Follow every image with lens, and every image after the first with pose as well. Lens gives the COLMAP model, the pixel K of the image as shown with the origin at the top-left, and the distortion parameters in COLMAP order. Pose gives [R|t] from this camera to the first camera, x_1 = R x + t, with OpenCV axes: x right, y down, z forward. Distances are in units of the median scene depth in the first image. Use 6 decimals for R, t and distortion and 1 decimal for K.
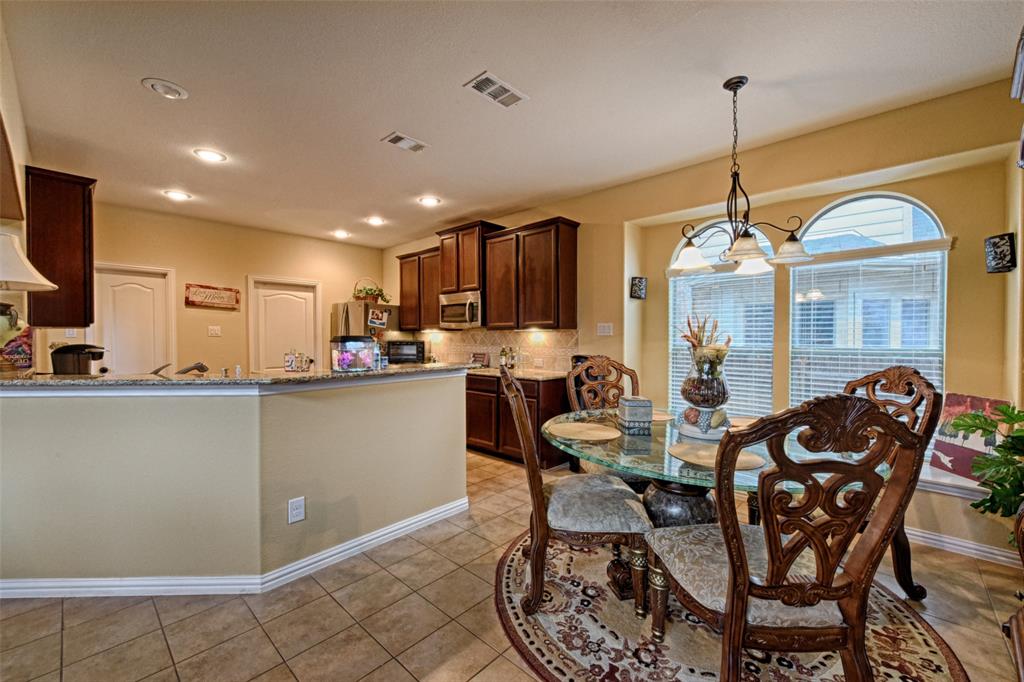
lens RADIAL K [[413.1, 0, 513.6], [0, 413.1, 342.9], [0, 0, 1]] dist [-0.000288, -0.001526]
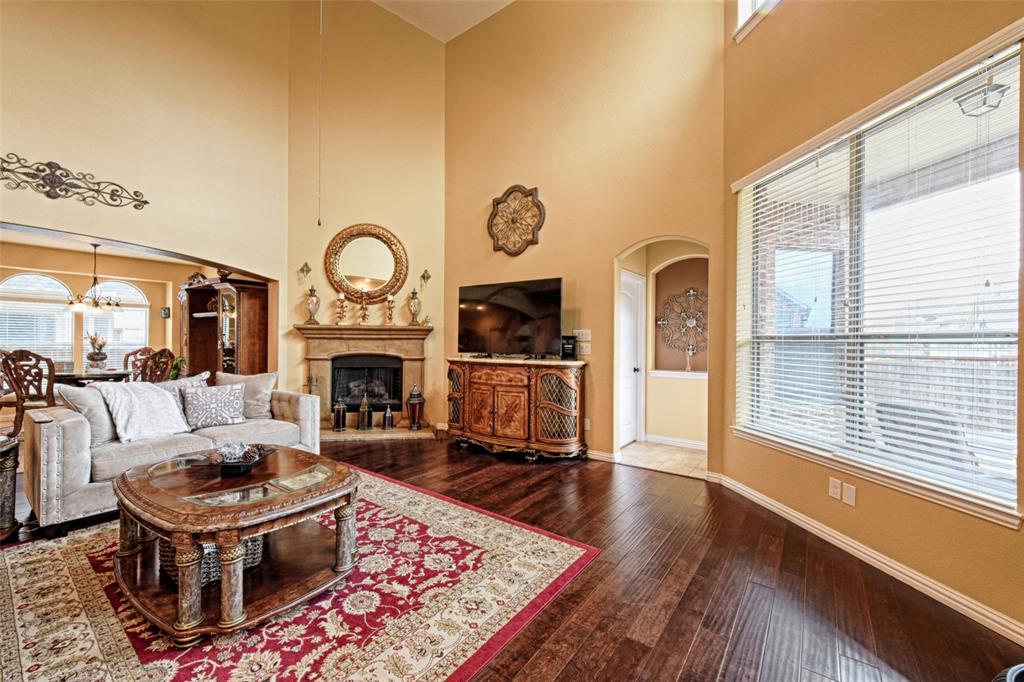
lens RADIAL K [[413.1, 0, 515.0], [0, 413.1, 337.9], [0, 0, 1]] dist [-0.000288, -0.001526]
pose [[-0.113078, 0.006191, 0.993567, -2.182827], [0.009037, 0.999946, -0.005202, 0.023368], [-0.993545, 0.008390, -0.113128, -1.270330]]
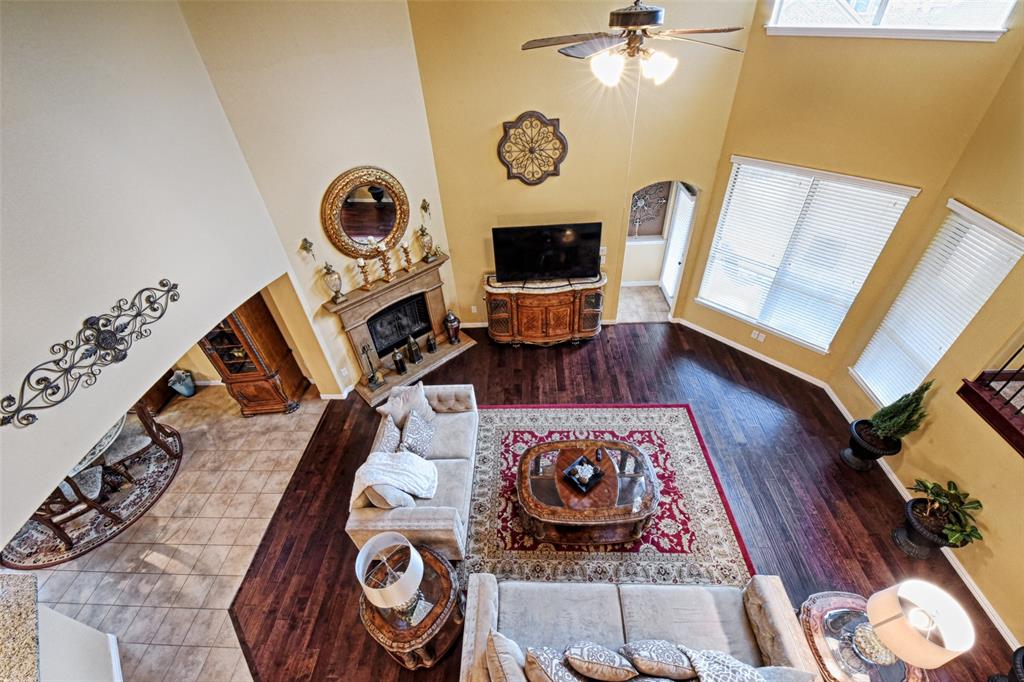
lens RADIAL K [[421.5, 0, 514.8], [0, 421.5, 341.8], [0, 0, 1]] dist [-0.009592, -0.000558]
pose [[-0.660995, -0.451663, 0.599239, -1.790445], [0.062202, 0.762841, 0.643587, -1.150016], [-0.747808, 0.462681, -0.476140, -0.049560]]
